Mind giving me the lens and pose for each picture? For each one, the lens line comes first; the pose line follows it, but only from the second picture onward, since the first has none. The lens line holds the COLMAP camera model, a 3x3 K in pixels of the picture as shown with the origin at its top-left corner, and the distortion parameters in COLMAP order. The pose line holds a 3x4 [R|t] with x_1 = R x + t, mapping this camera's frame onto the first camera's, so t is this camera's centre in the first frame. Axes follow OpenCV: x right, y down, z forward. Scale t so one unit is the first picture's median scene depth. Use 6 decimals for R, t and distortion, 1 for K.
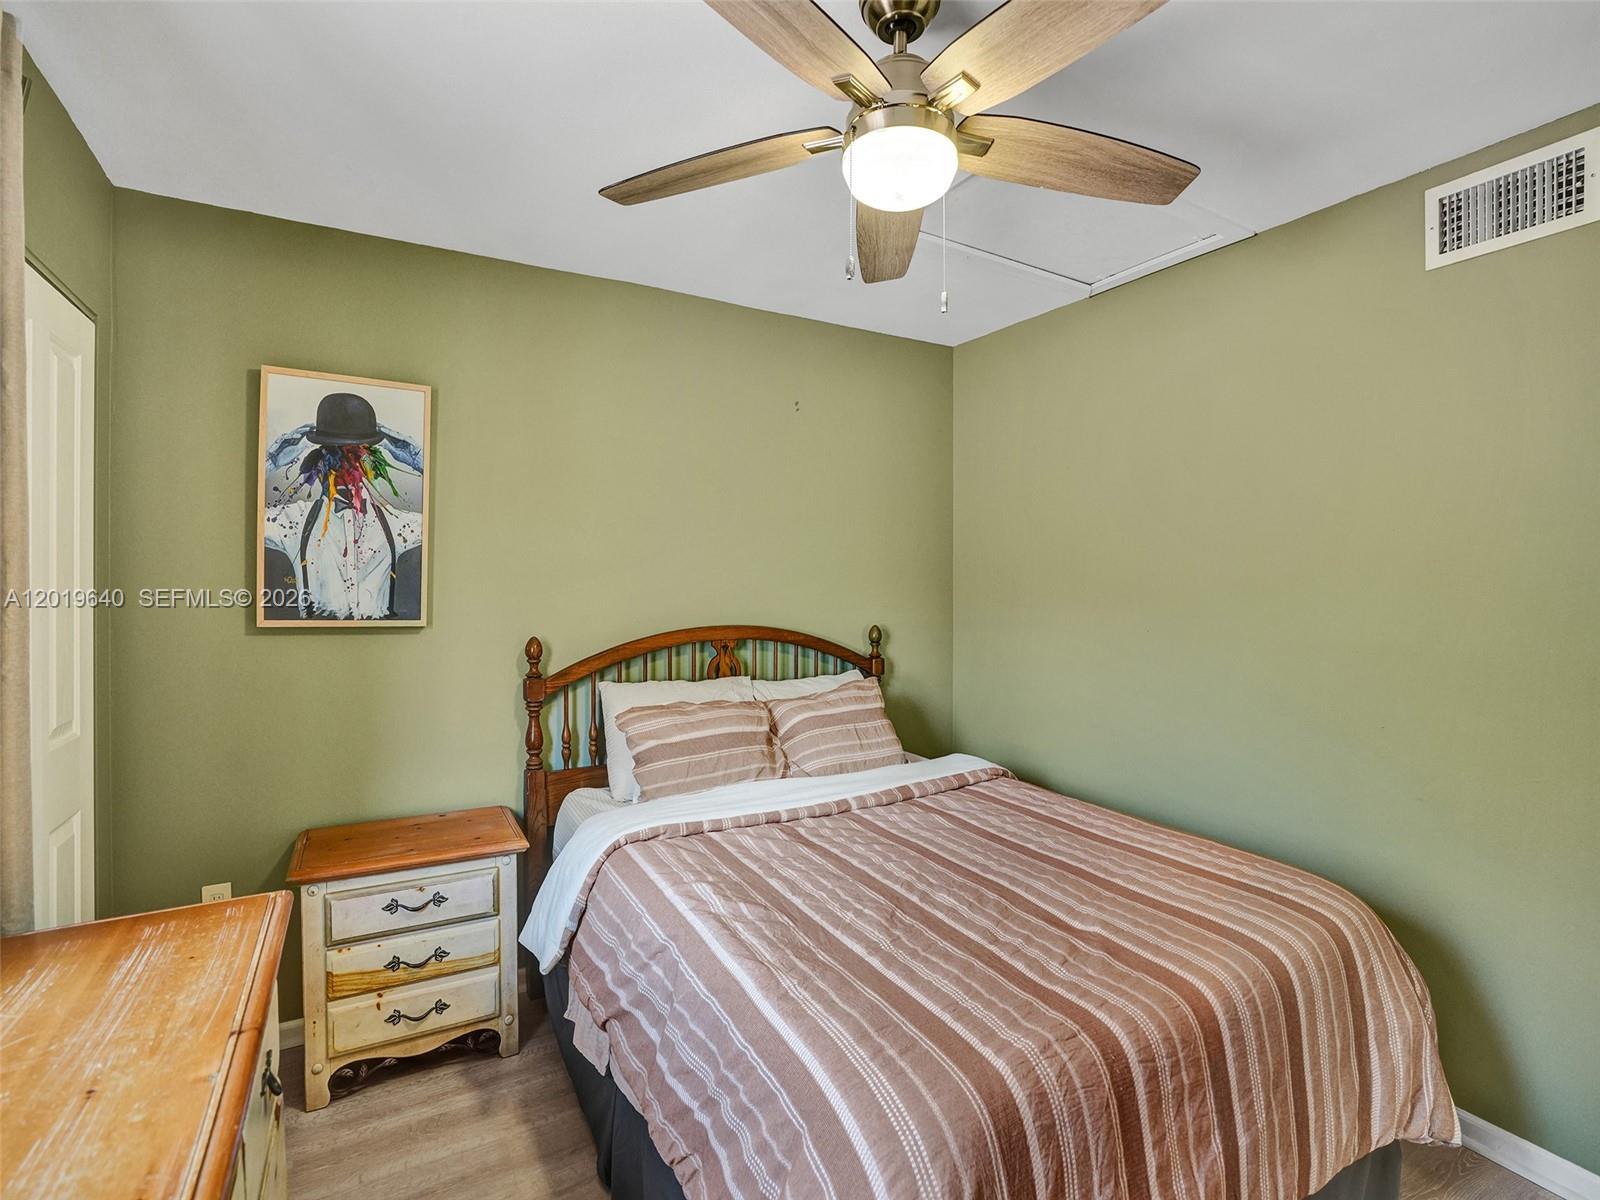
lens RADIAL K [[757.2, 0, 803.5], [0, 757.2, 617.3], [0, 0, 1]] dist [-0.065377, 0.020491]
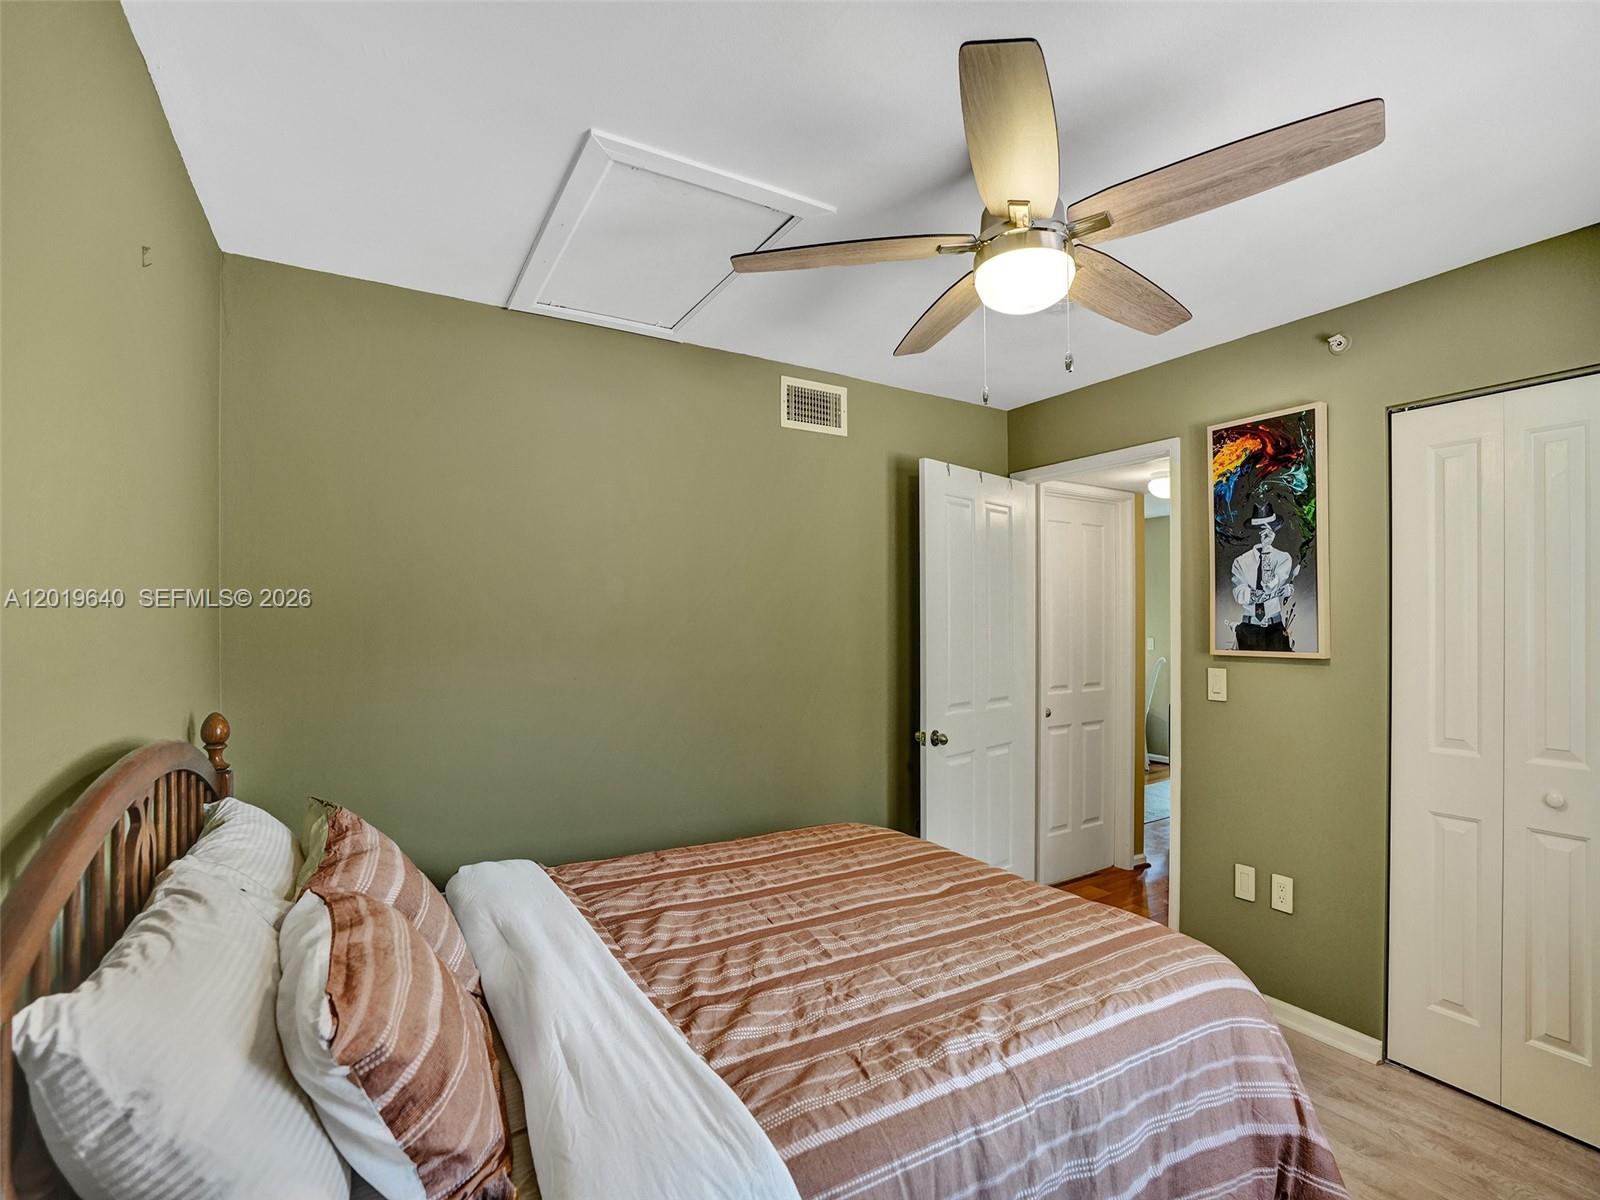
lens RADIAL K [[757.2, 0, 803.5], [0, 757.2, 617.3], [0, 0, 1]] dist [-0.065377, 0.020491]
pose [[-0.028177, 0.005755, 0.999586, -0.648122], [0.049996, 0.998740, -0.004341, -0.048319], [-0.998352, 0.049853, -0.028430, 0.863087]]
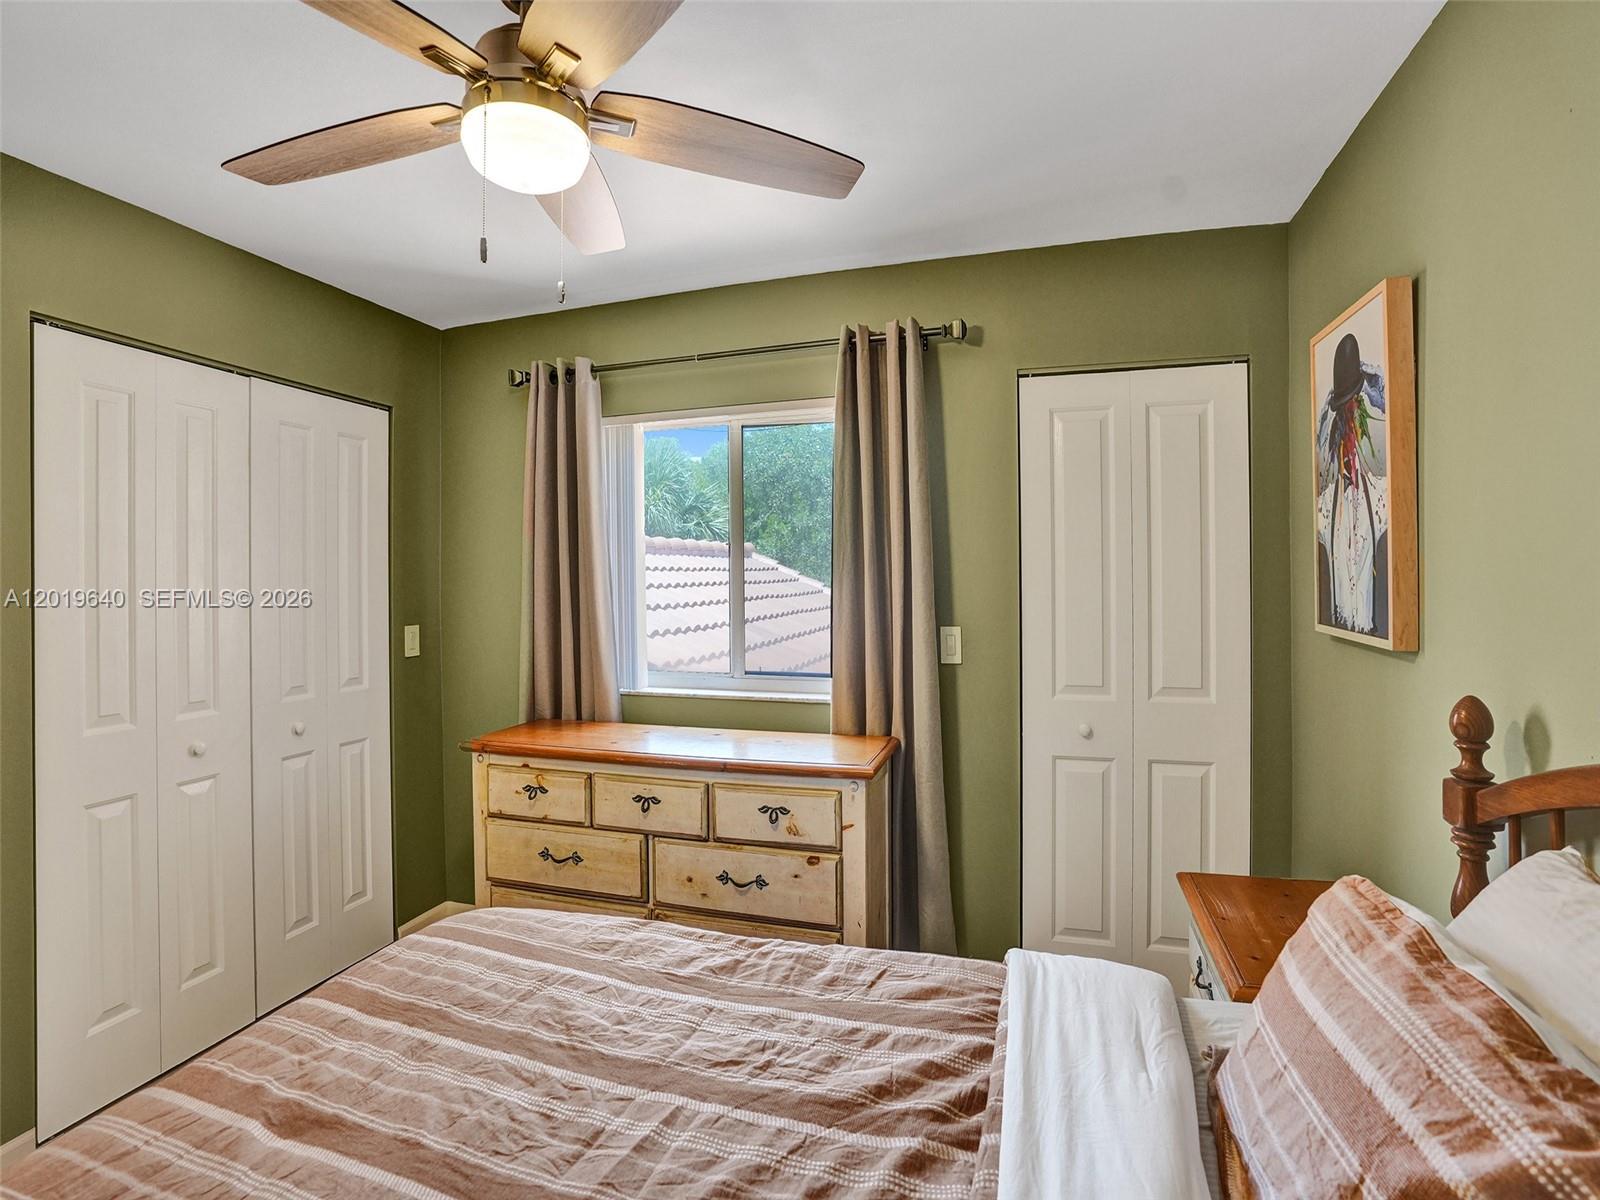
lens RADIAL K [[756.5, 0, 811.5], [0, 756.5, 579.0], [0, 0, 1]] dist [-0.059469, 0.021689]
pose [[-0.726625, 0.003744, -0.687024, 0.319698], [-0.026227, 0.999105, 0.033183, -0.062041], [0.686533, 0.042130, -0.725877, 1.199968]]
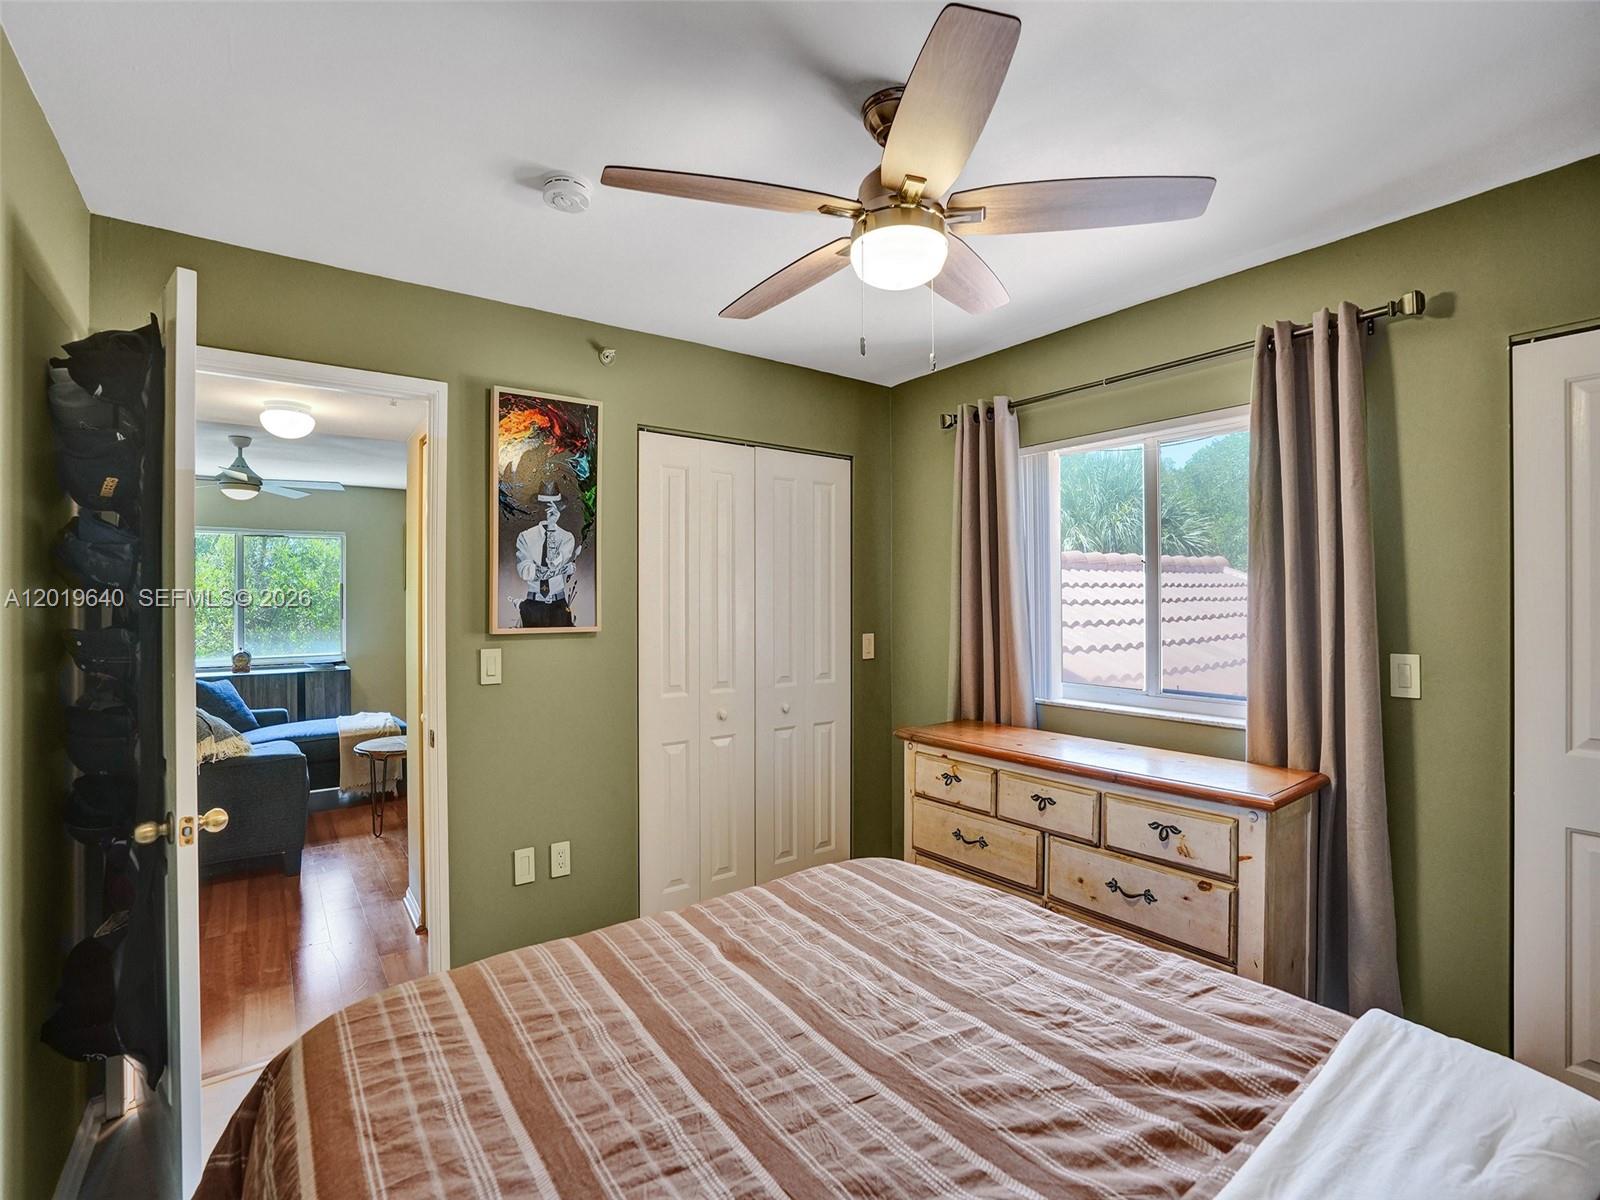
lens RADIAL K [[743.6, 0, 807.5], [0, 743.6, 599.5], [0, 0, 1]] dist [-0.067191, 0.033488]
pose [[-0.991479, 0.000304, -0.130269, 0.267774], [-0.006048, 0.998812, 0.048358, -0.068267], [0.130129, 0.048734, -0.990299, 1.337421]]
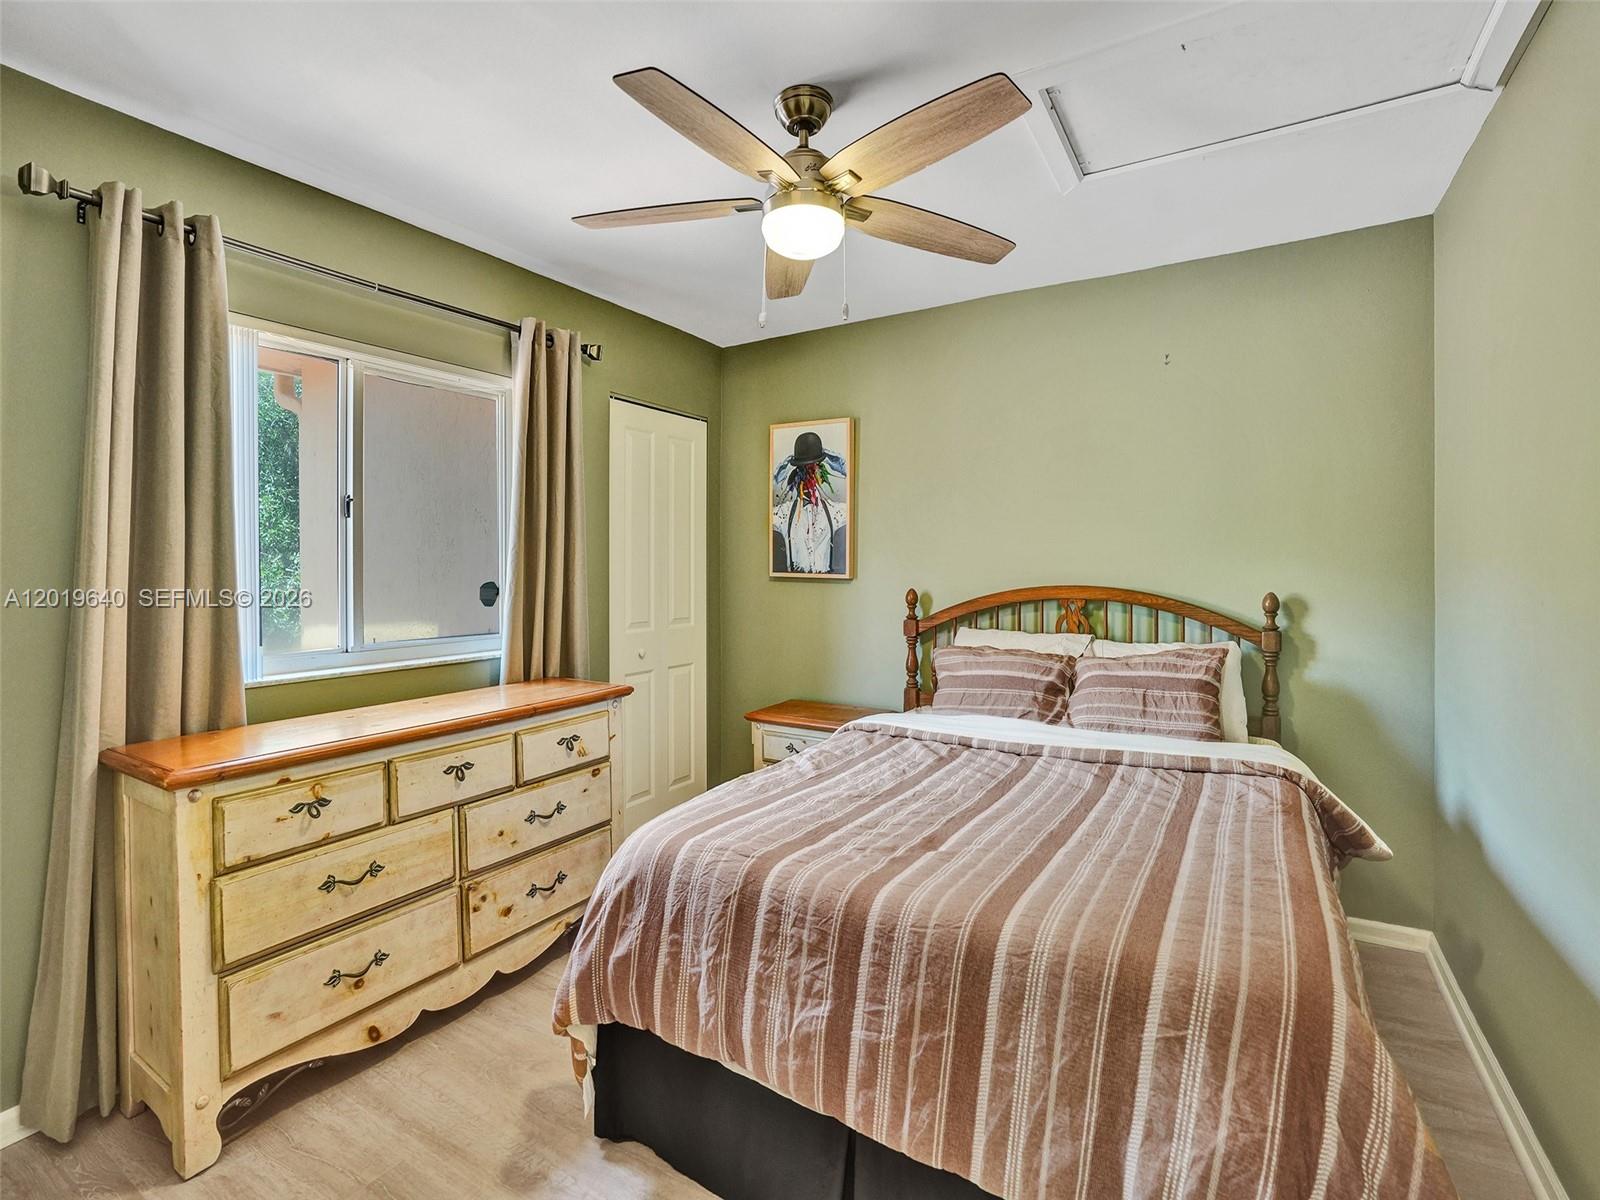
lens RADIAL K [[743.6, 0, 807.5], [0, 743.6, 599.5], [0, 0, 1]] dist [-0.067191, 0.033488]
pose [[0.484632, 0.030795, -0.874176, 0.815612], [-0.034868, 0.999266, 0.015871, 0.035833], [0.874023, 0.022789, 0.485350, 0.223619]]
